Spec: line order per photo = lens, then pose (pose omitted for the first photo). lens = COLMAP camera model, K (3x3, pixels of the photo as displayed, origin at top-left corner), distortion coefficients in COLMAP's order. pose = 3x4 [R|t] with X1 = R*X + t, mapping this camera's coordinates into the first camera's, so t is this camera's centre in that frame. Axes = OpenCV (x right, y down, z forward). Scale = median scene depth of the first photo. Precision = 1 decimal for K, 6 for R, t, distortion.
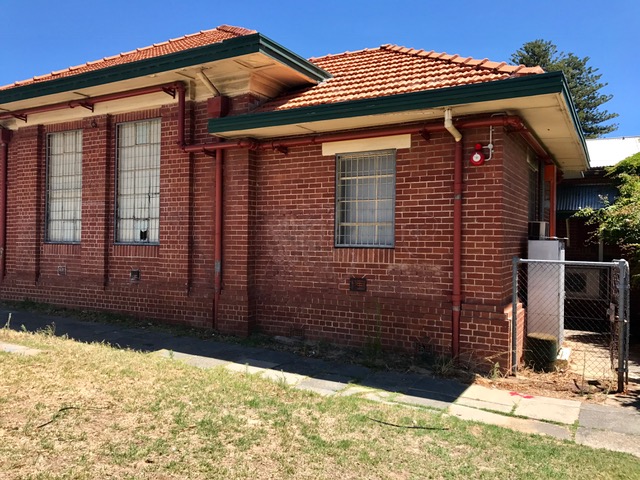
lens RADIAL K [[520.9, 0, 318.6], [0, 520.9, 236.9], [0, 0, 1]] dist [0.068871, -0.070961]
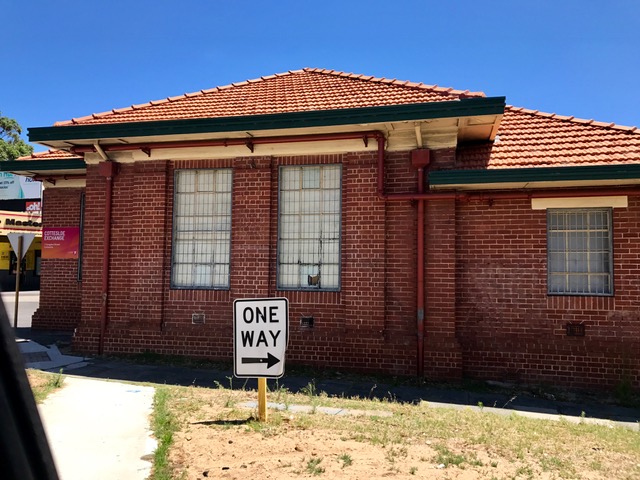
lens RADIAL K [[520.9, 0, 318.6], [0, 520.9, 236.9], [0, 0, 1]] dist [0.068871, -0.070961]
pose [[0.964378, 0.014379, 0.264136, -0.664084], [-0.001137, 0.998738, -0.050219, -0.041577], [-0.264525, 0.048130, 0.963177, 0.067826]]
